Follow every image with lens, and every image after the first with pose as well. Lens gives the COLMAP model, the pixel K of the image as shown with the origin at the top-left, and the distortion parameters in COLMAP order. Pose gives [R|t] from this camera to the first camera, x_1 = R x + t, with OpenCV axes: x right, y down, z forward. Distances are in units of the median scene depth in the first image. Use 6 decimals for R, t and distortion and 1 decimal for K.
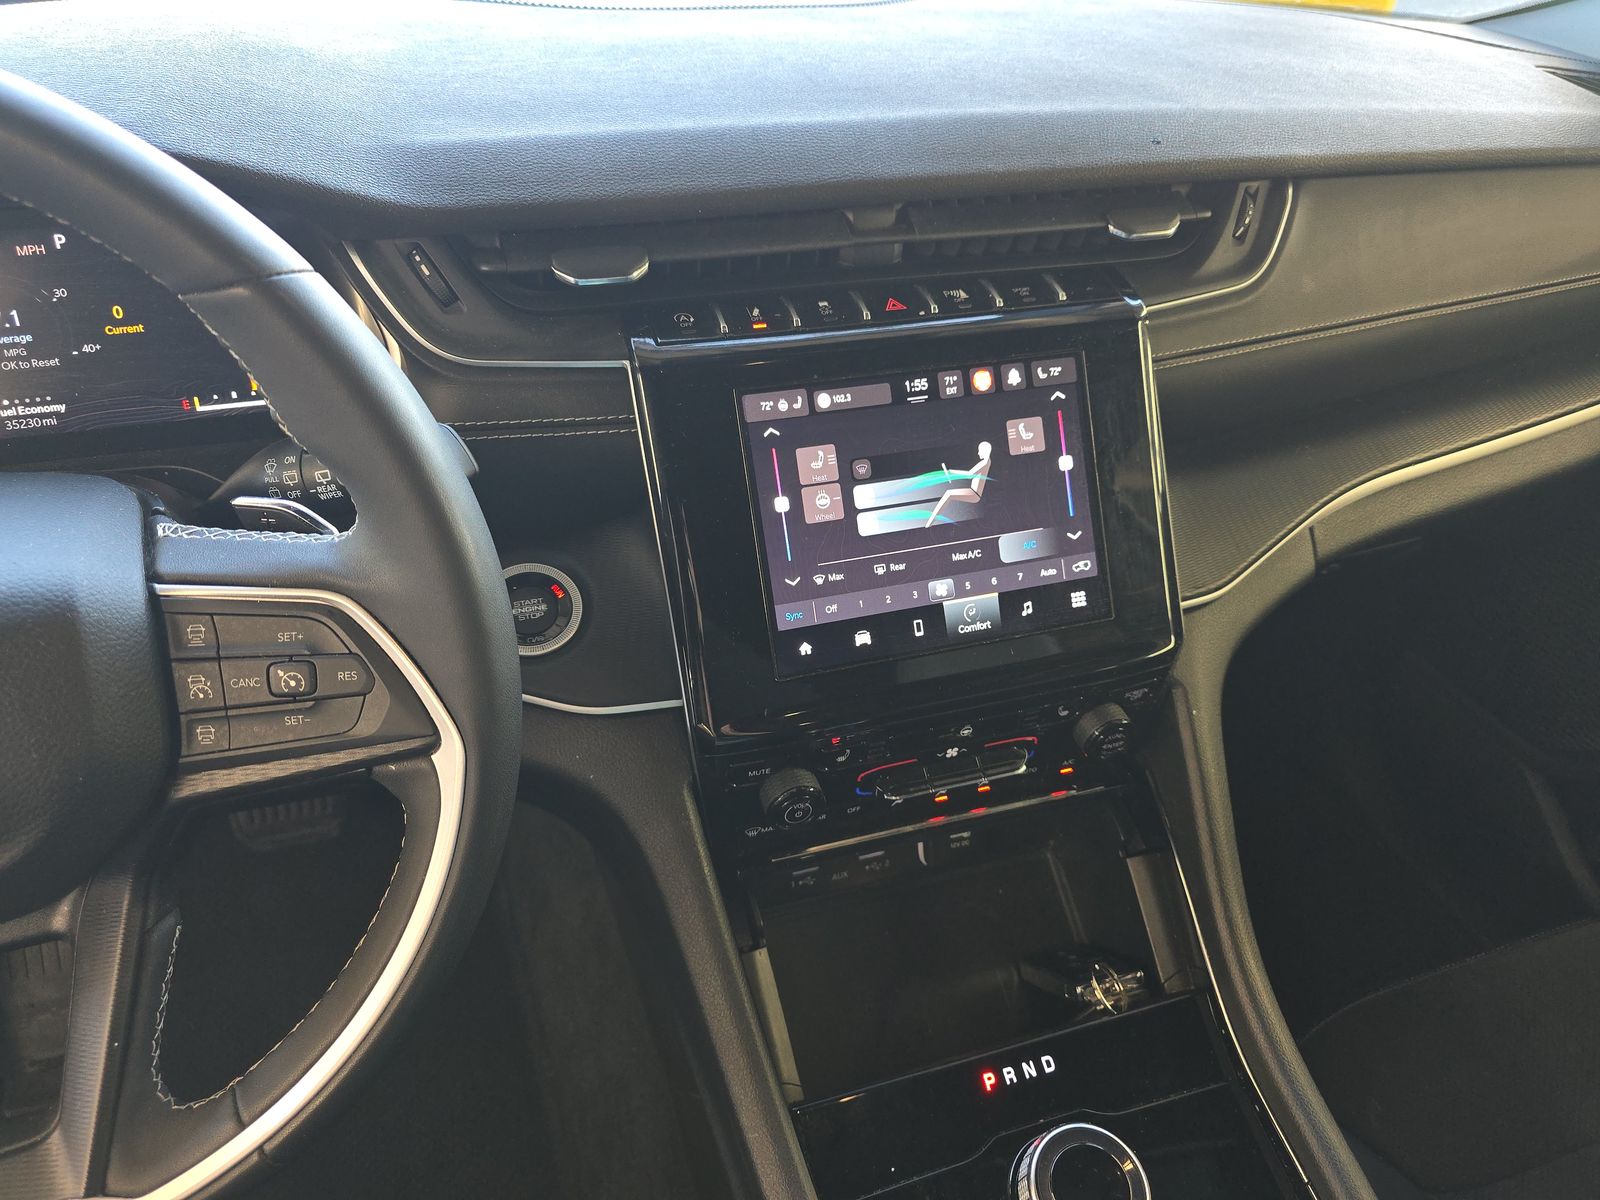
lens RADIAL K [[1056.3, 0, 758.7], [0, 1056.3, 606.7], [0, 0, 1]] dist [0.039769, -0.053795]
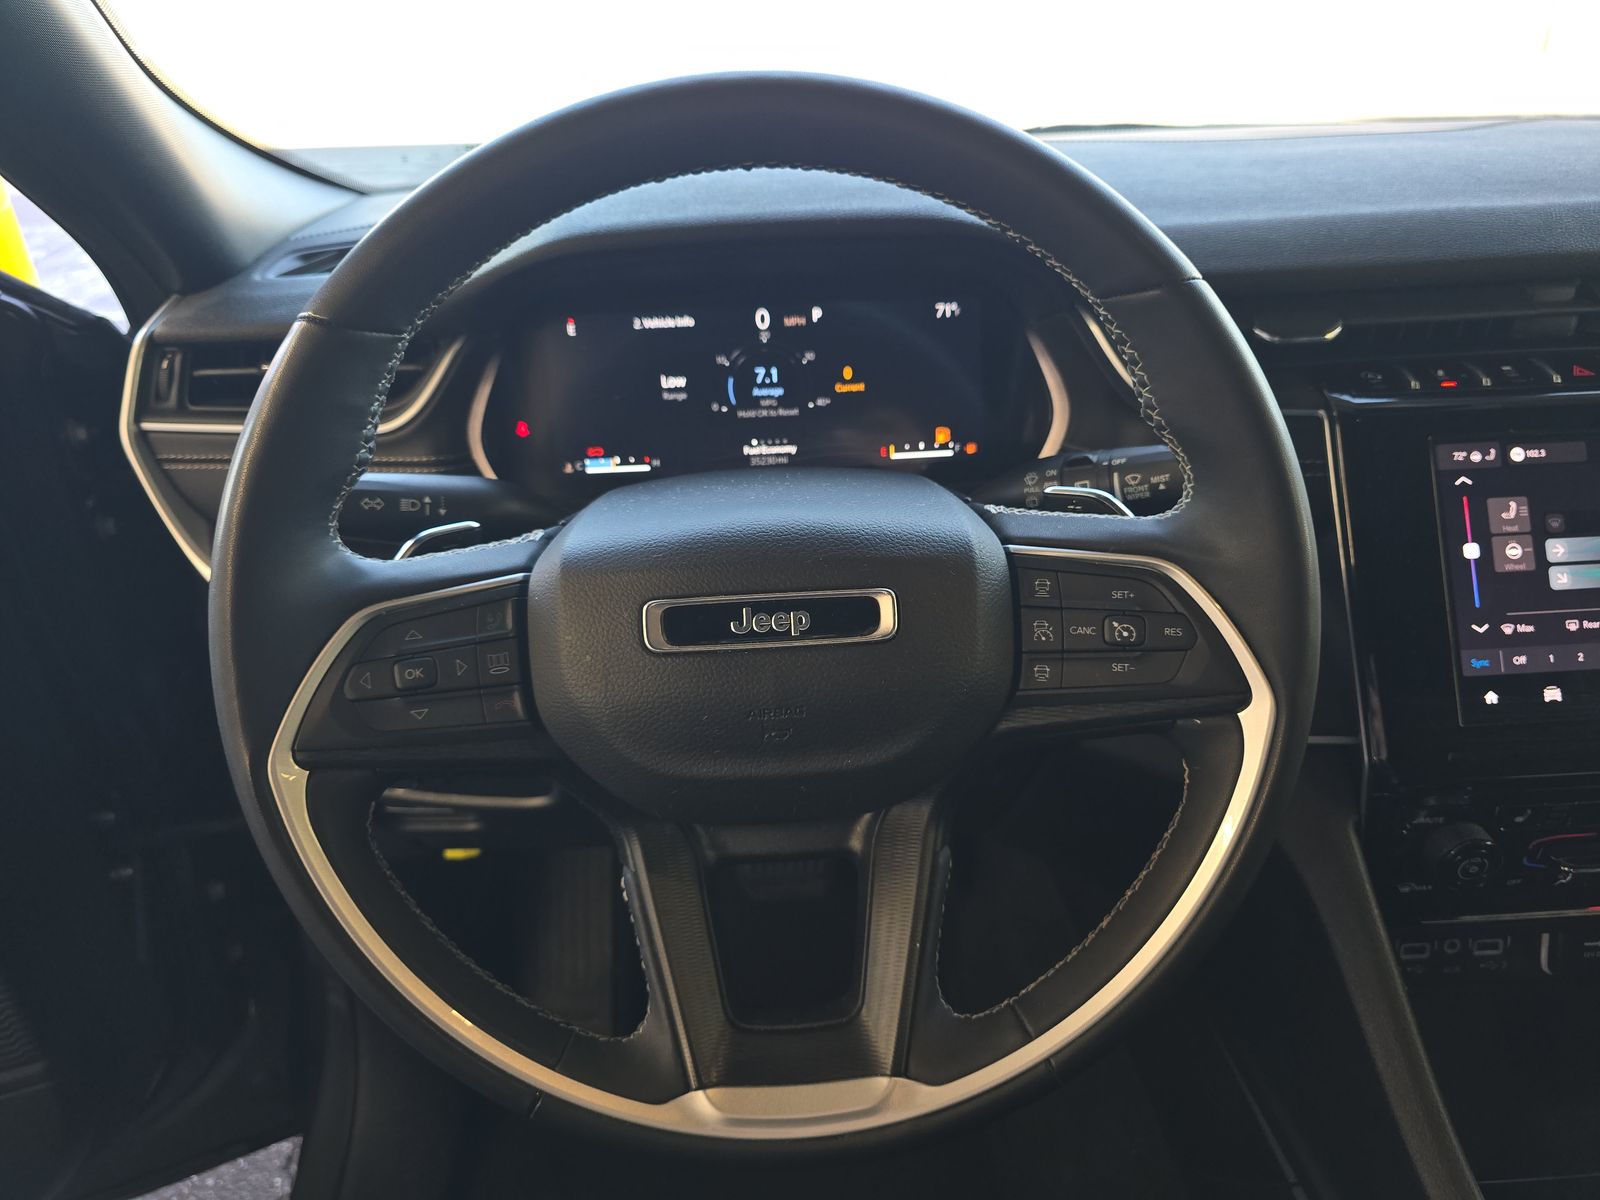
lens RADIAL K [[1056.3, 0, 758.7], [0, 1056.3, 606.7], [0, 0, 1]] dist [0.039769, -0.053795]
pose [[0.959116, 0.061078, -0.276343, -0.347884], [-0.103789, 0.984314, -0.142669, 0.171611], [0.263294, 0.165517, 0.950410, -0.140702]]
